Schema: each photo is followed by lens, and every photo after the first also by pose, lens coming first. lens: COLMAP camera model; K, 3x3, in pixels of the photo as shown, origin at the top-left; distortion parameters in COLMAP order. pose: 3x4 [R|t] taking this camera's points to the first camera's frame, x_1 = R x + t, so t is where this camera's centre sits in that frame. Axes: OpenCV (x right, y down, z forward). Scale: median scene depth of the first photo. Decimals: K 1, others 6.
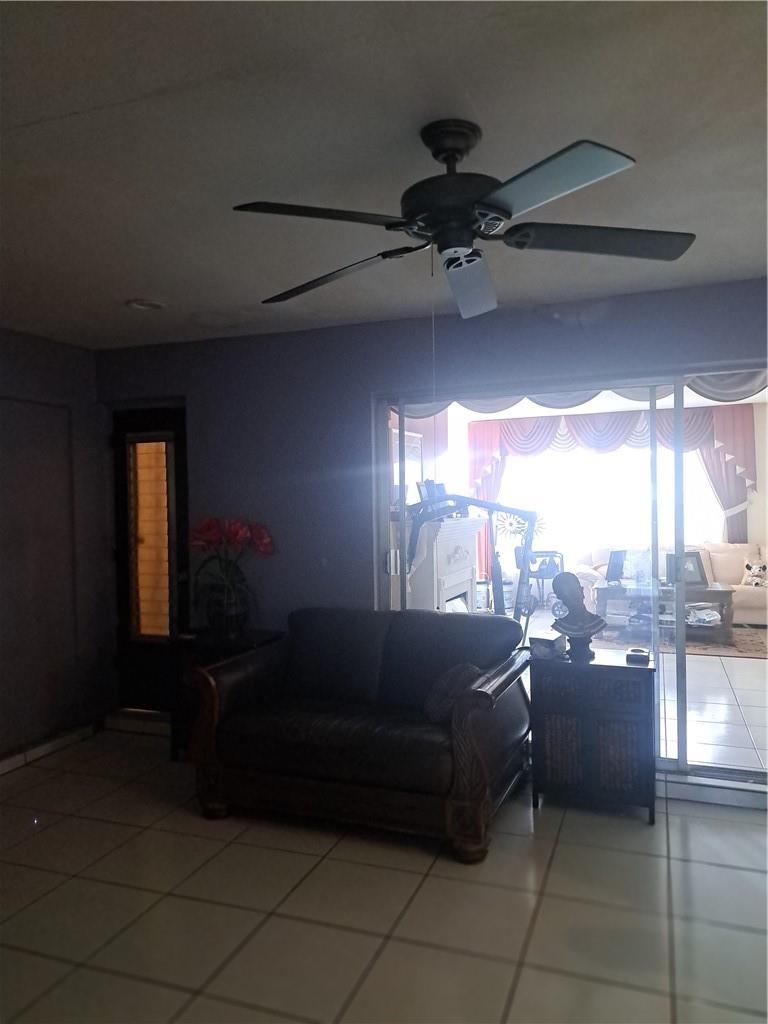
lens RADIAL K [[744.4, 0, 376.8], [0, 744.4, 512.4], [0, 0, 1]] dist [0.057658, -0.048166]
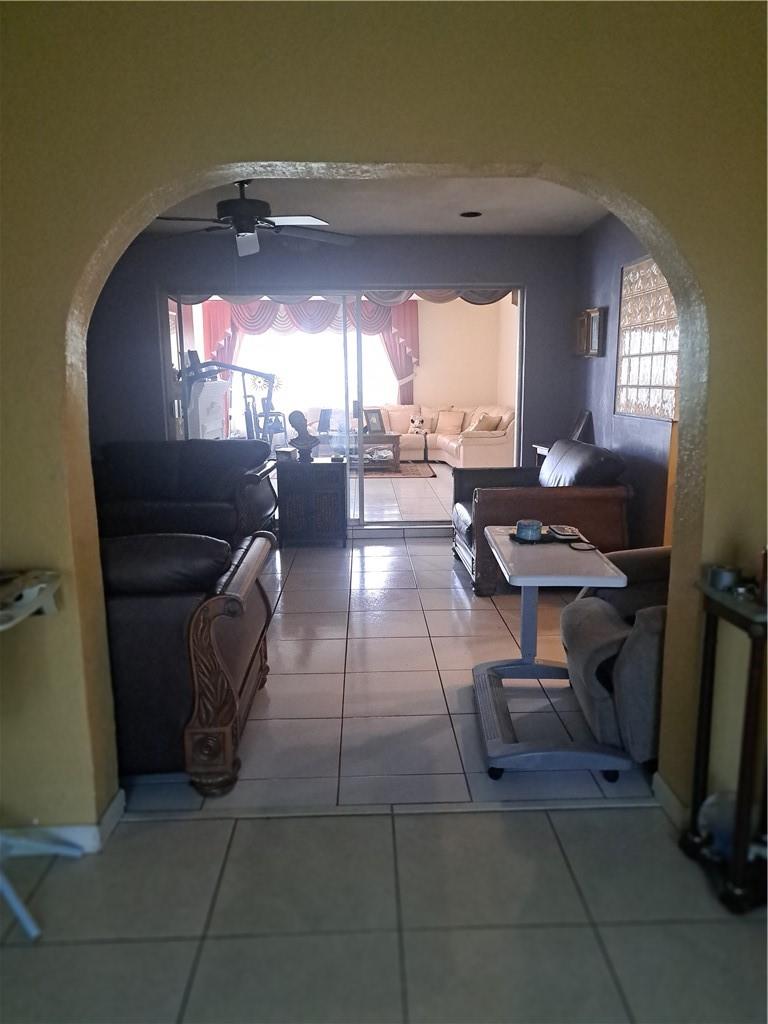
lens RADIAL K [[722.4, 0, 385.6], [0, 722.4, 490.5], [0, 0, 1]] dist [0.255025, -0.000570]
pose [[0.923351, -0.050455, 0.380628, -0.172447], [-0.002853, 0.990400, 0.138205, 0.029070], [-0.383947, -0.128697, 0.914342, -0.528366]]
